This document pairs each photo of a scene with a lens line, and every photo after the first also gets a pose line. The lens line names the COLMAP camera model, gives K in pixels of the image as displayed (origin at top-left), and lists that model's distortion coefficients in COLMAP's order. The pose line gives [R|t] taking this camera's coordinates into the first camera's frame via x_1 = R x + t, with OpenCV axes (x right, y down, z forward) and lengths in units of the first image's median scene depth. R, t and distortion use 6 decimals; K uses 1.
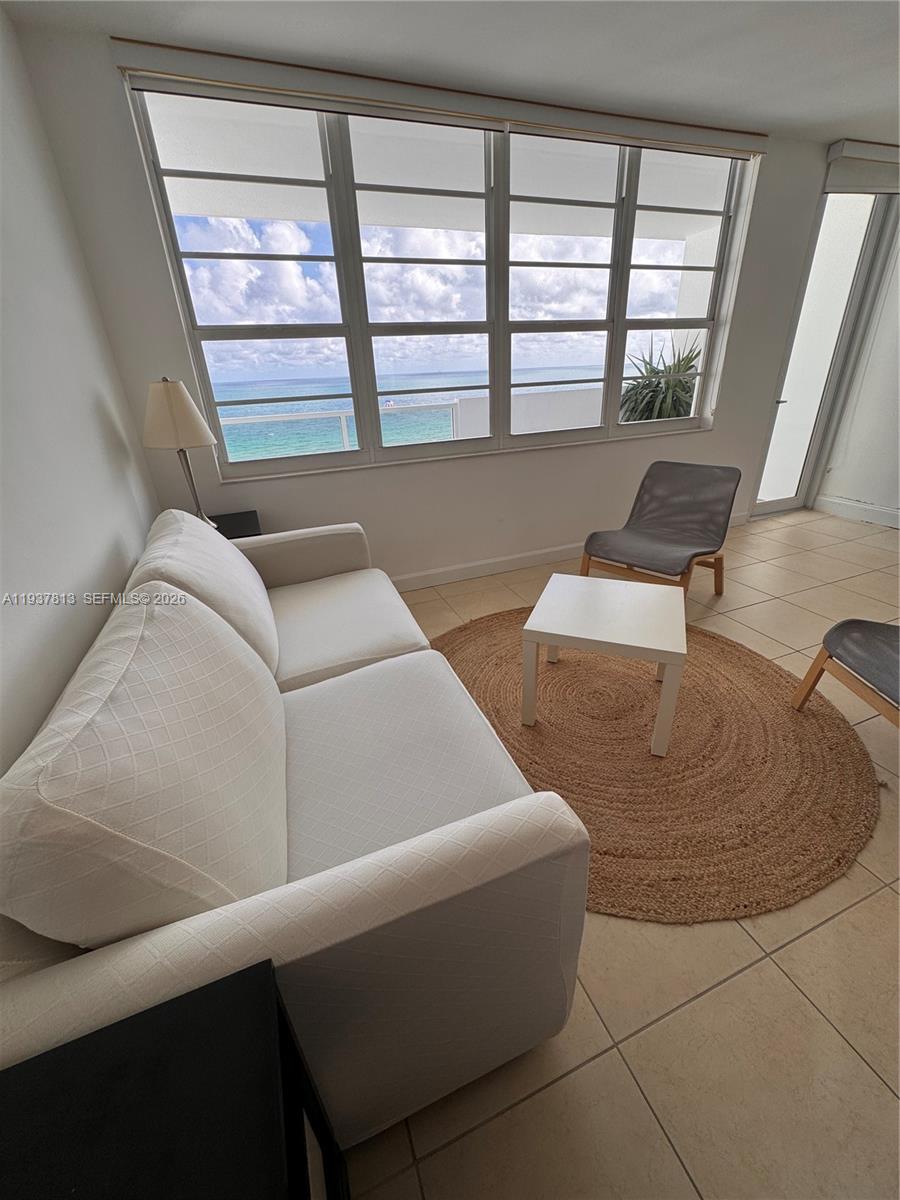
lens RADIAL K [[480.5, 0, 450.0], [0, 480.5, 600.0], [0, 0, 1]] dist [-0.000686, -0.000317]
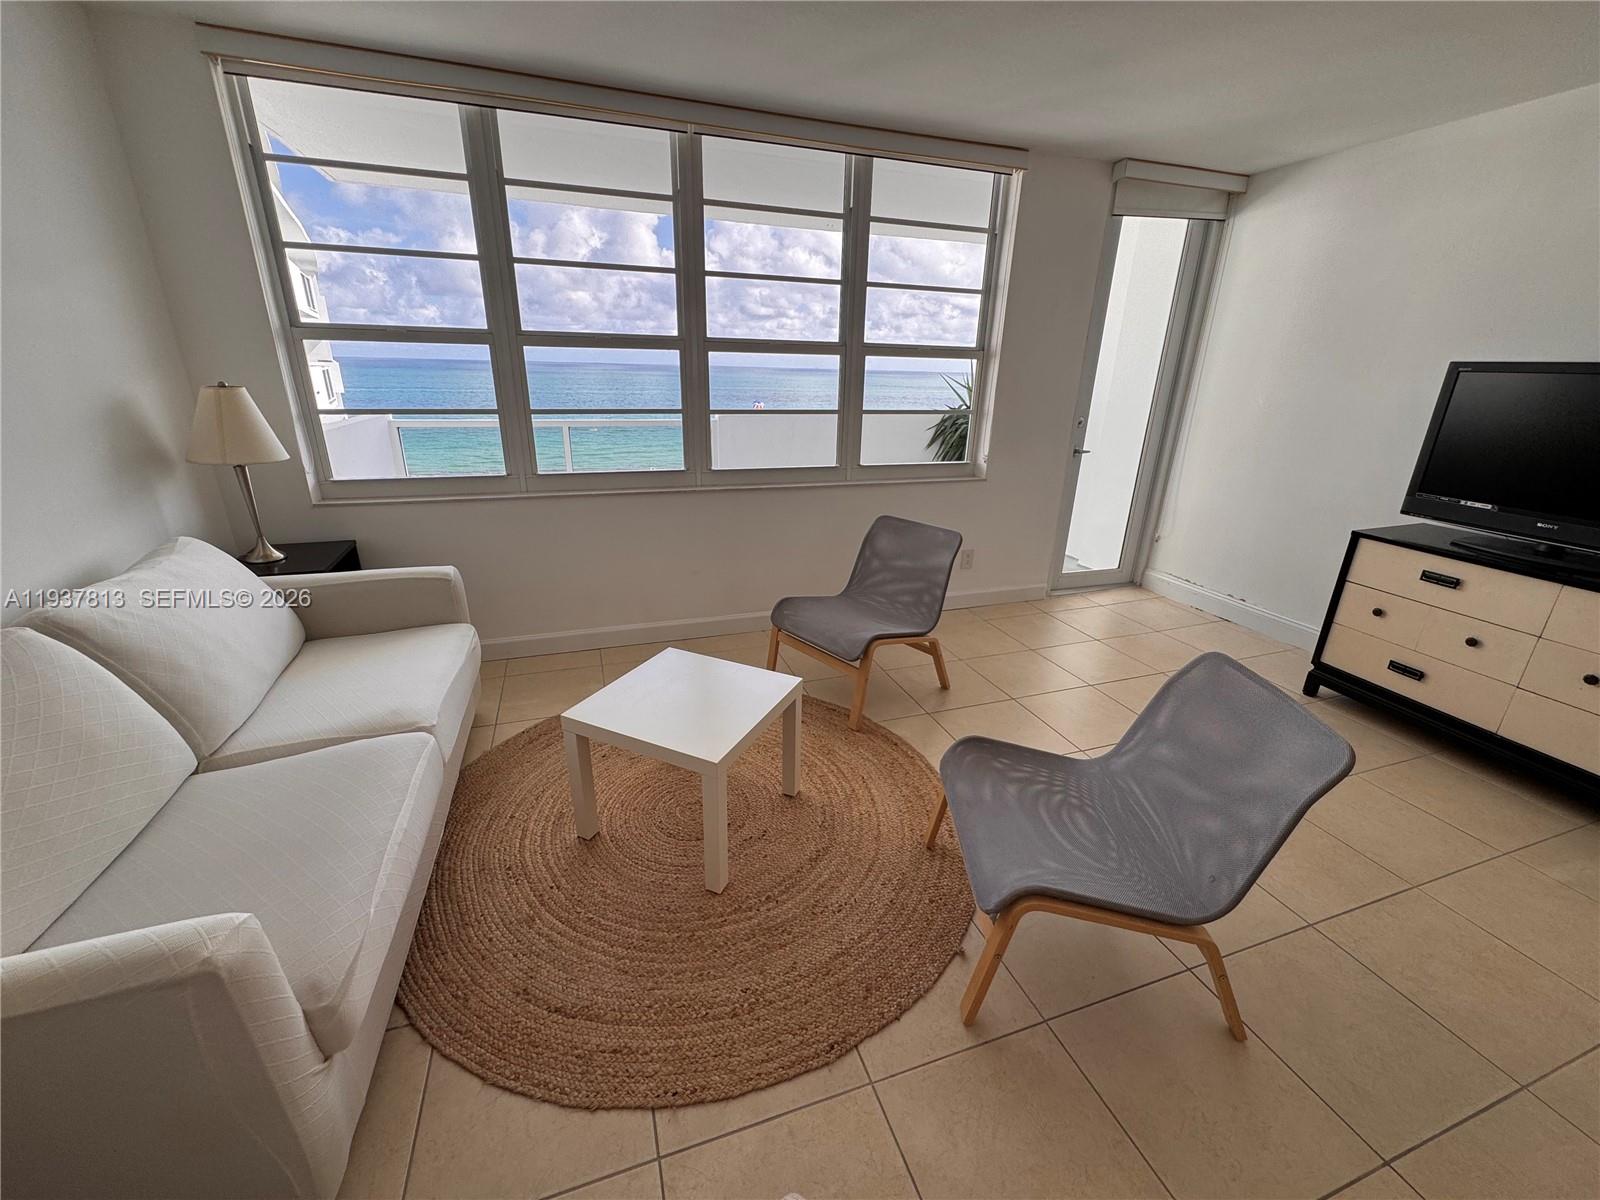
lens RADIAL K [[639.2, 0, 800.0], [0, 639.2, 600.0], [0, 0, 1]] dist [-0.013501, 0.005603]
pose [[0.996929, 0.076072, -0.018581, 0.349731], [-0.077523, 0.992264, -0.096963, -0.036832], [0.011061, 0.098105, 0.995115, -0.052344]]
